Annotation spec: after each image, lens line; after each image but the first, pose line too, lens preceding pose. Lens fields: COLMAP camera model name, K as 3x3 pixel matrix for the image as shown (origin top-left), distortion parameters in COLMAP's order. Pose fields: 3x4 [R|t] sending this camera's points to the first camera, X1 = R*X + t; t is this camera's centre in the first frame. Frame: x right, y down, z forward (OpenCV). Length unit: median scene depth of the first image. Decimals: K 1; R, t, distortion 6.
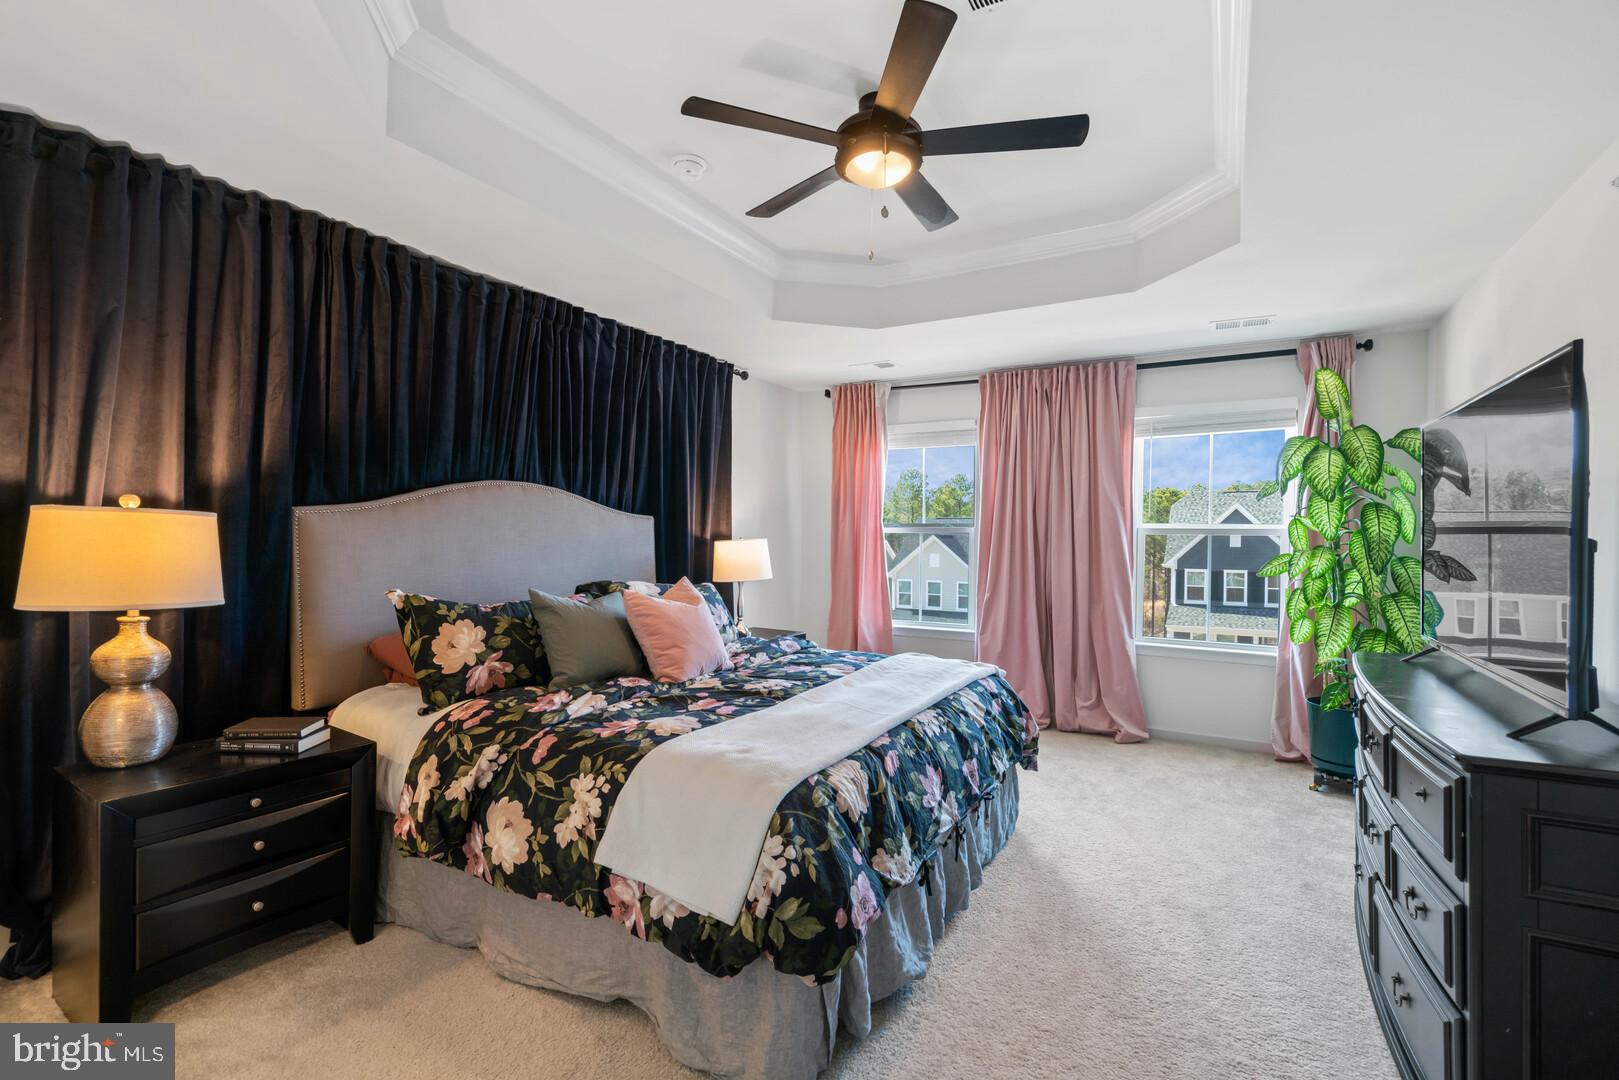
lens RADIAL K [[746.4, 0, 806.6], [0, 746.4, 537.4], [0, 0, 1]] dist [0.000869, -0.000117]
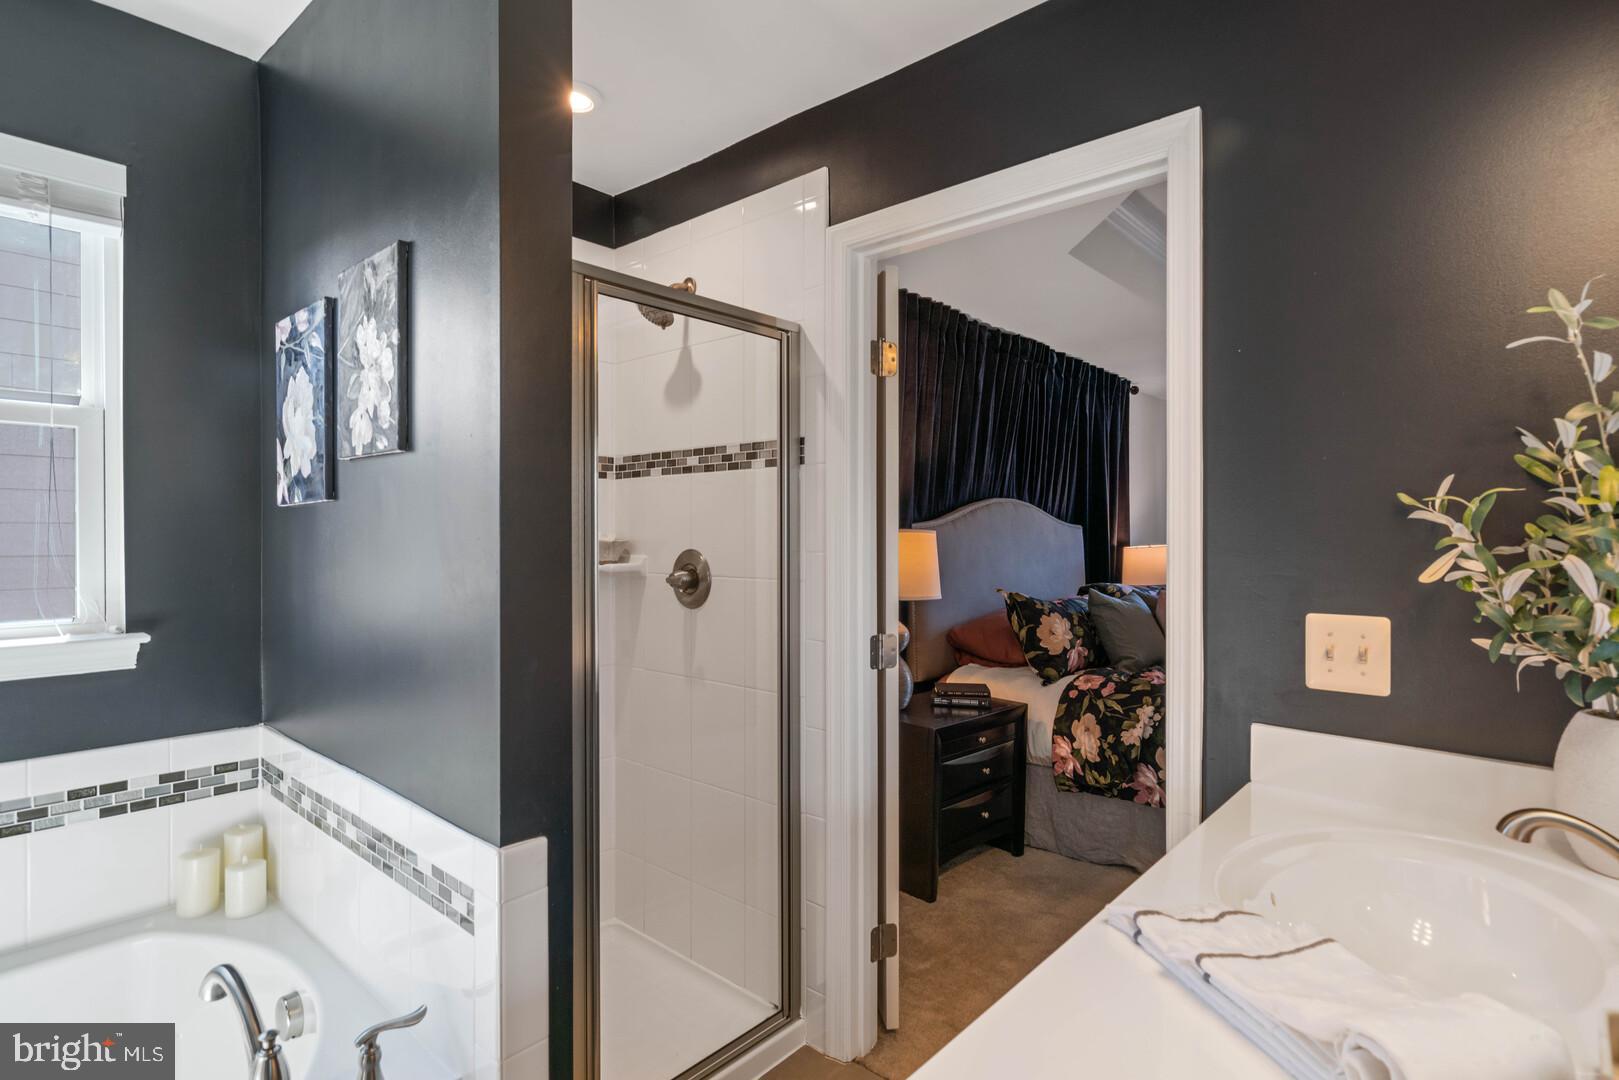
lens RADIAL K [[813.2, 0, 811.8], [0, 813.2, 538.2], [0, 0, 1]] dist [0.003085, 0.000214]
pose [[0.978129, -0.009576, -0.207780, -0.587326], [0.008862, 0.999951, -0.004367, -0.013595], [0.207811, 0.002430, 0.978166, -0.438746]]
